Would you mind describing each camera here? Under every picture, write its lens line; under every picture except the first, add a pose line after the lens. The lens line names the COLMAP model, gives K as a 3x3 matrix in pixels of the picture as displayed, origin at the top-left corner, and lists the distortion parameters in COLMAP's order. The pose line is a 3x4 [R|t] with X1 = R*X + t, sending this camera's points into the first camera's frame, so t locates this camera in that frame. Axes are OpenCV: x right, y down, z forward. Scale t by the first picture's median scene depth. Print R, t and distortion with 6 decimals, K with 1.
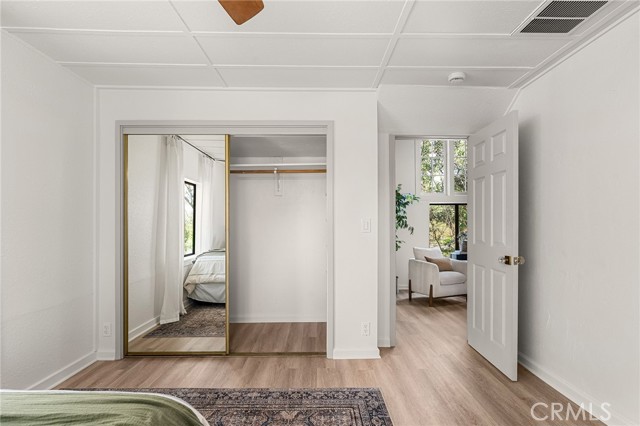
lens RADIAL K [[319.4, 0, 321.5], [0, 319.4, 220.0], [0, 0, 1]] dist [0.001996, 0.000194]
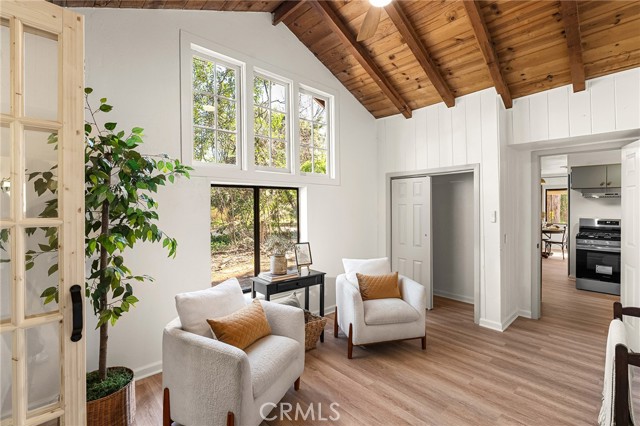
lens RADIAL K [[288.6, 0, 321.5], [0, 288.6, 205.8], [0, 0, 1]] dist [-0.002615, -0.000952]
pose [[0.742390, -0.007406, 0.669927, 0.176877], [-0.002121, 0.999908, 0.013405, -0.024883], [-0.669965, -0.011373, 0.742306, 0.594683]]
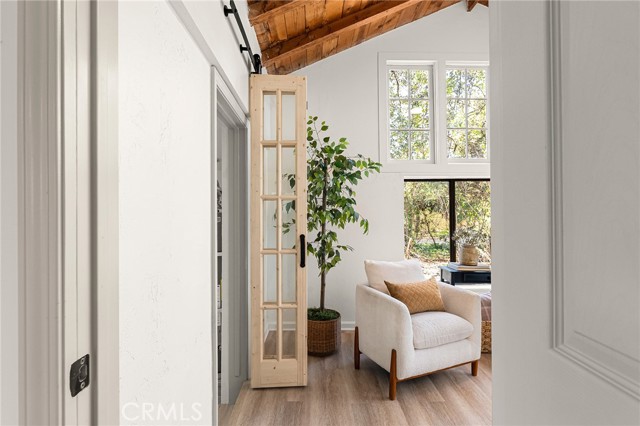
lens RADIAL K [[319.4, 0, 321.2], [0, 319.4, 209.1], [0, 0, 1]] dist [0.001996, 0.000194]
pose [[0.999954, -0.007179, 0.006346, 0.204491], [0.007225, 0.999947, -0.007311, 0.007509], [-0.006294, 0.007356, 0.999953, 0.473117]]
